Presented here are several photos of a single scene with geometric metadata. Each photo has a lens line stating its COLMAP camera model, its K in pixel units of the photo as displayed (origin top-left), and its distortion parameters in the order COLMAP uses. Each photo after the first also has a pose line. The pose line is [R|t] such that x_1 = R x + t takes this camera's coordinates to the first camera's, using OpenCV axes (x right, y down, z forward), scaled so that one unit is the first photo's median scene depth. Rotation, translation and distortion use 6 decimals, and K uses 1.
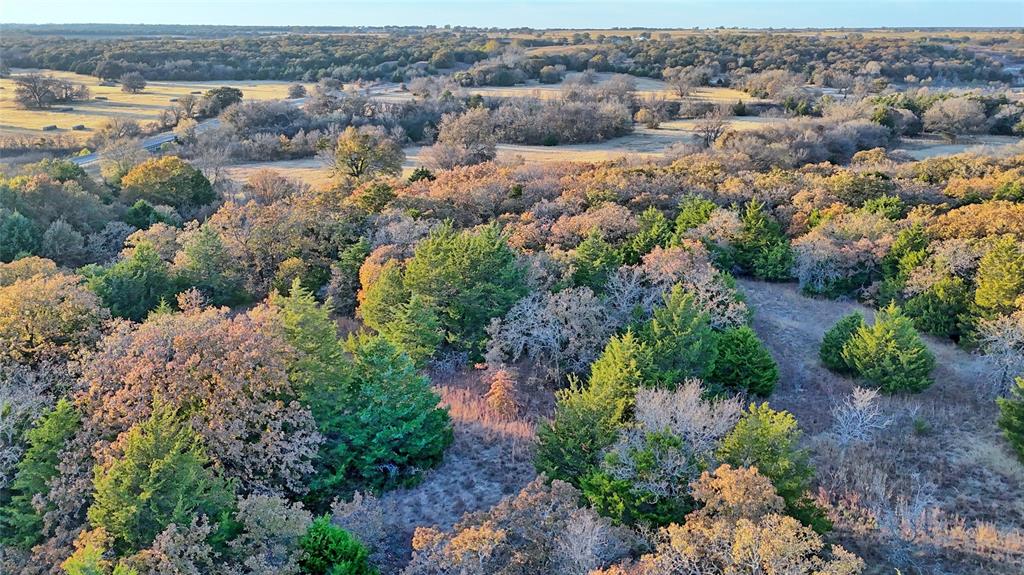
lens RADIAL K [[748.4, 0, 512.8], [0, 748.4, 289.3], [0, 0, 1]] dist [0.032417, -0.025474]
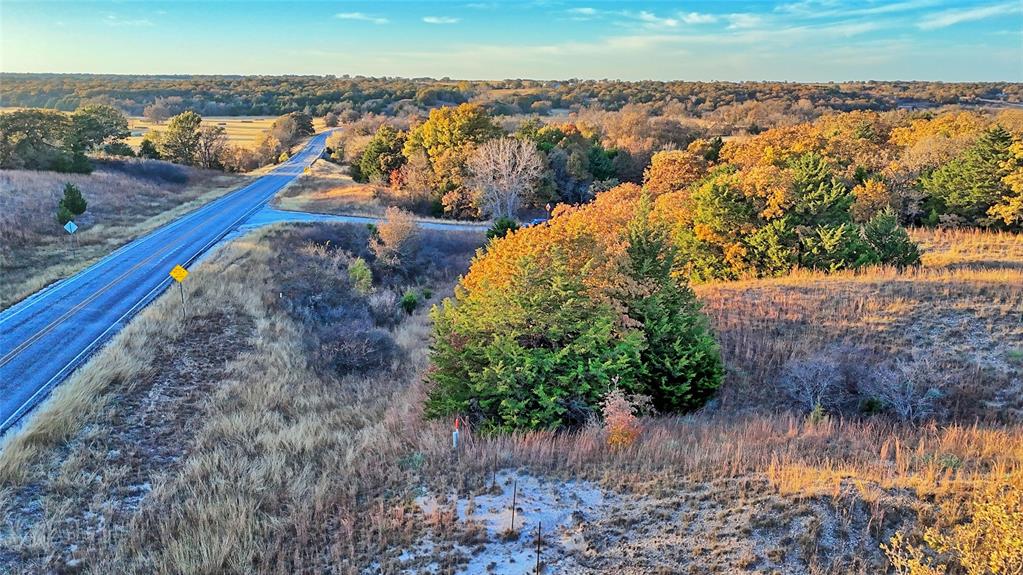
lens RADIAL K [[747.7, 0, 513.4], [0, 747.7, 285.8], [0, 0, 1]] dist [0.032417, -0.025474]
pose [[0.984935, -0.040660, 0.168078, -0.184546], [0.052682, 0.996314, -0.067700, 0.042527], [-0.164706, 0.075535, 0.983446, -0.047509]]
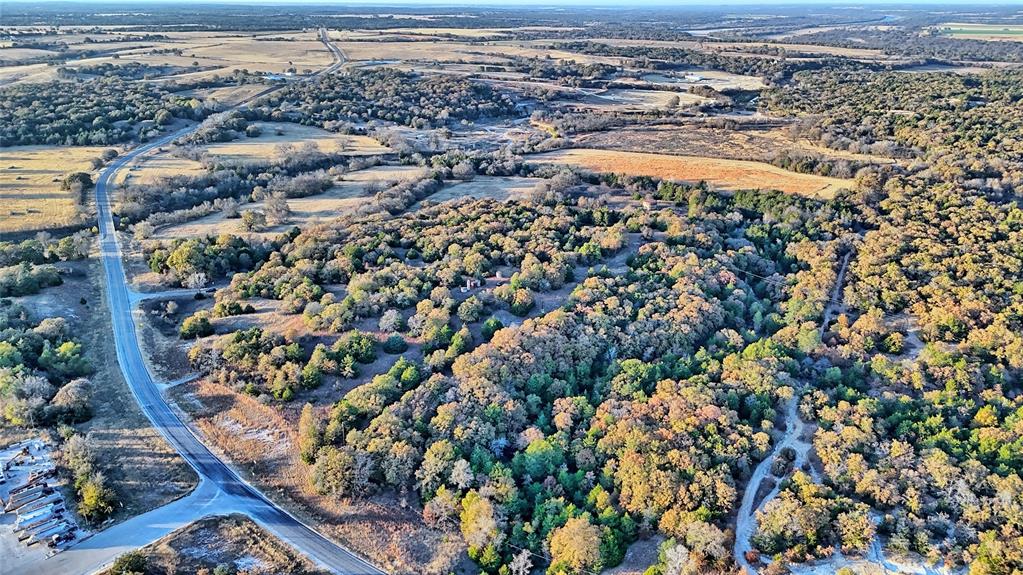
lens RADIAL K [[747.7, 0, 515.6], [0, 747.7, 287.1], [0, 0, 1]] dist [0.032417, -0.025474]
pose [[0.886401, -0.154866, 0.436244, -0.199984], [0.139087, 0.987935, 0.068104, 0.003527], [-0.441528, 0.000308, 0.897247, -0.646846]]
